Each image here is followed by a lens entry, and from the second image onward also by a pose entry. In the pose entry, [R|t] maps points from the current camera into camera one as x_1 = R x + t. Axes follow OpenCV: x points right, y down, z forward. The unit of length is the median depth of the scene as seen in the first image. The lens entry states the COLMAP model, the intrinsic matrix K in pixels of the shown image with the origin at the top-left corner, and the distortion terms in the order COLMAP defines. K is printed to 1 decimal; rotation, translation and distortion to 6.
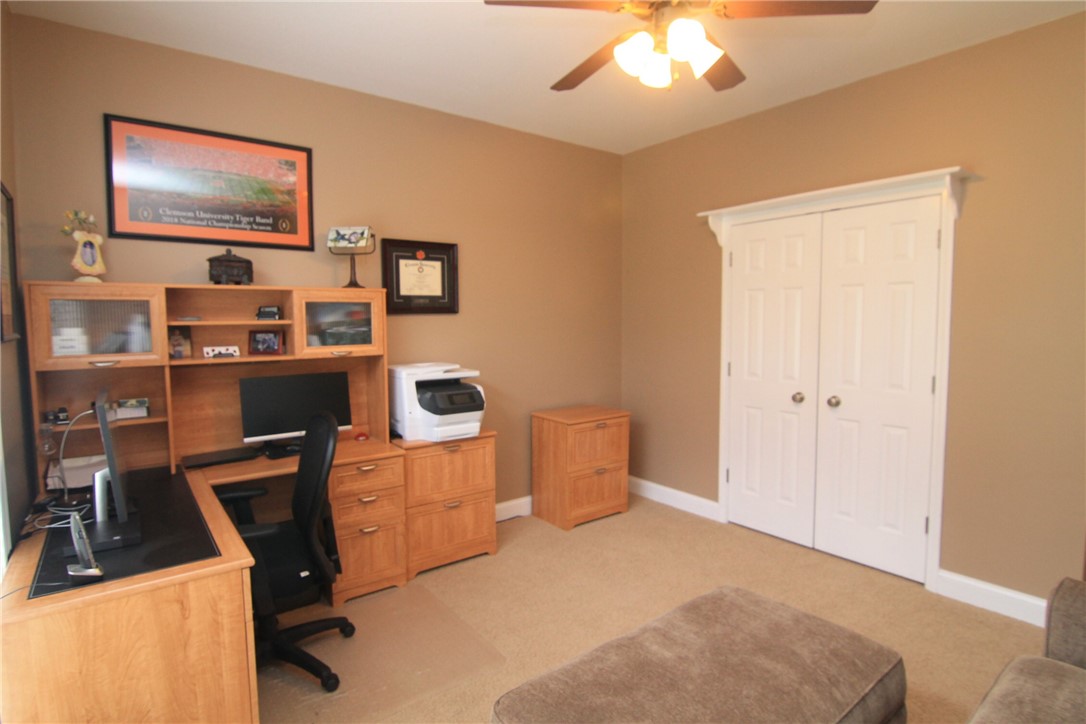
lens RADIAL K [[559.3, 0, 543.0], [0, 559.3, 362.0], [0, 0, 1]] dist [-0.012300, -0.000895]
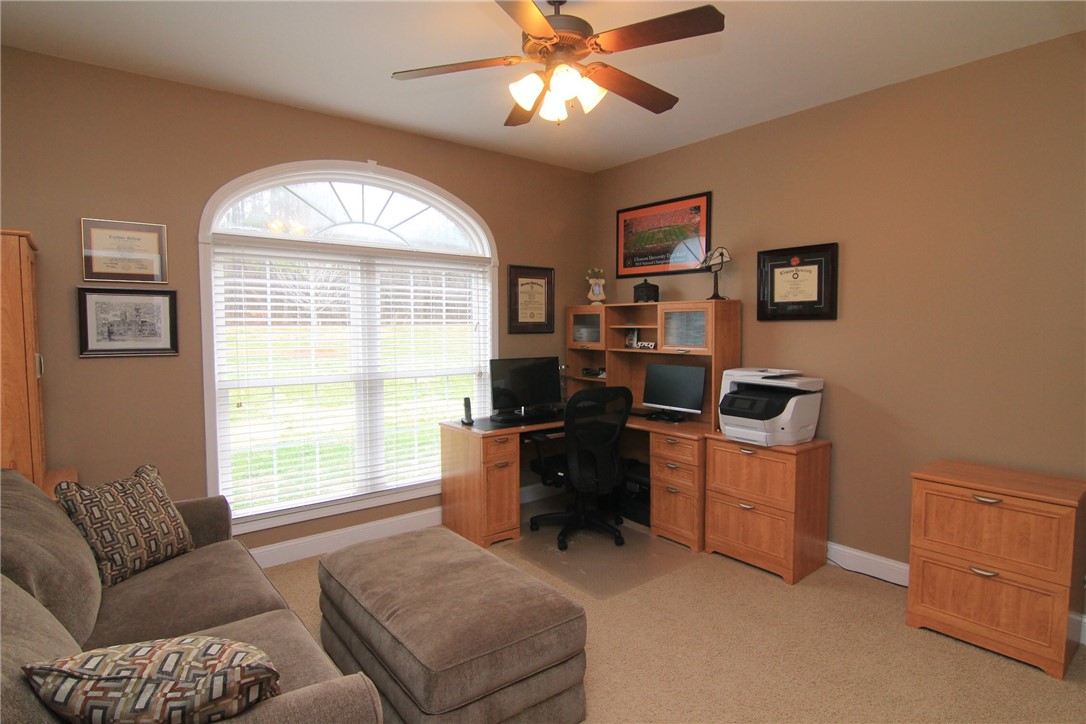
lens RADIAL K [[576.4, 0, 543.0], [0, 576.4, 362.0], [0, 0, 1]] dist [-0.000970, -0.000134]
pose [[0.012366, 0.073286, -0.997234, 0.862156], [-0.076725, 0.994440, 0.072129, -0.055808], [0.996976, 0.075621, 0.017921, 0.581247]]
